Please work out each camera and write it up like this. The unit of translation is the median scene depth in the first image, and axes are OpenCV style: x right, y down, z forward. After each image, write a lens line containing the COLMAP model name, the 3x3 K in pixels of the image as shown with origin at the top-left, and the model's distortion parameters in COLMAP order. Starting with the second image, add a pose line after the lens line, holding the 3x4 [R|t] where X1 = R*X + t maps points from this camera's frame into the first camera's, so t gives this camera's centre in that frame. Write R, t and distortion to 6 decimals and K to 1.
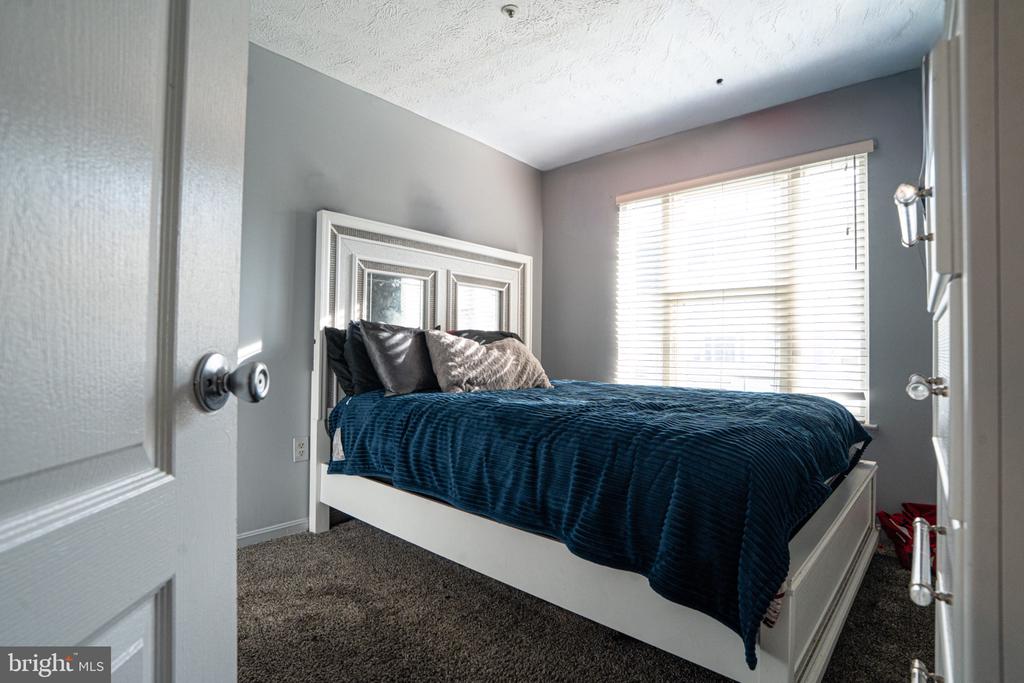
lens RADIAL K [[492.1, 0, 513.2], [0, 492.1, 342.1], [0, 0, 1]] dist [-0.047720, 0.005991]
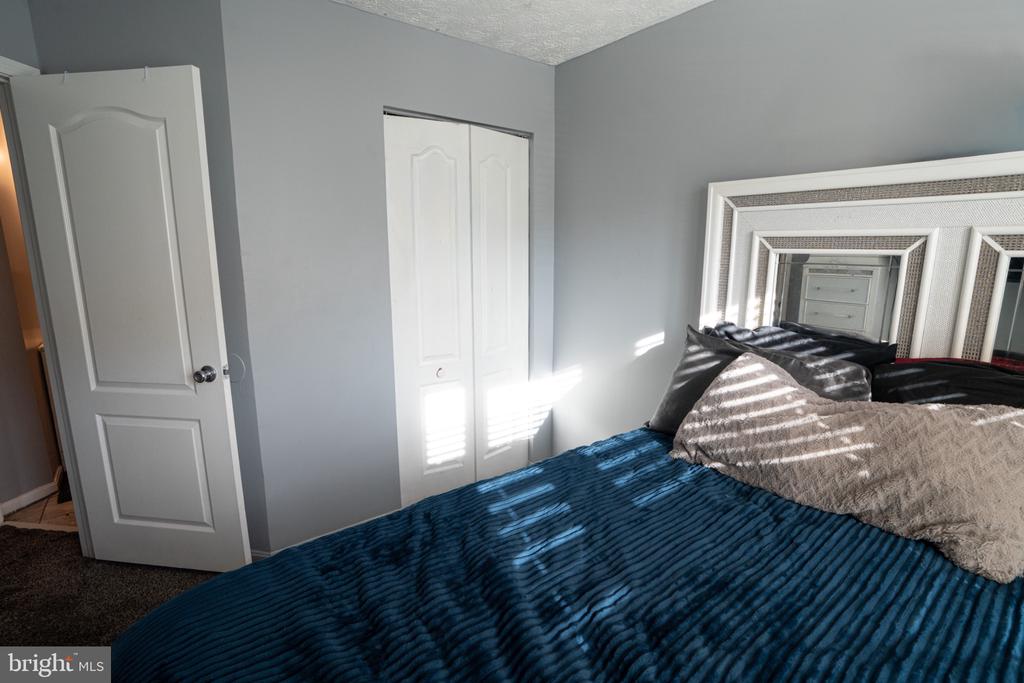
lens RADIAL K [[492.1, 0, 514.0], [0, 492.1, 341.8], [0, 0, 1]] dist [-0.047720, 0.005991]
pose [[-0.170619, 0.172053, -0.970199, 0.482919], [0.002168, 0.984700, 0.174243, -0.146793], [0.985335, 0.027625, -0.168382, 0.791590]]
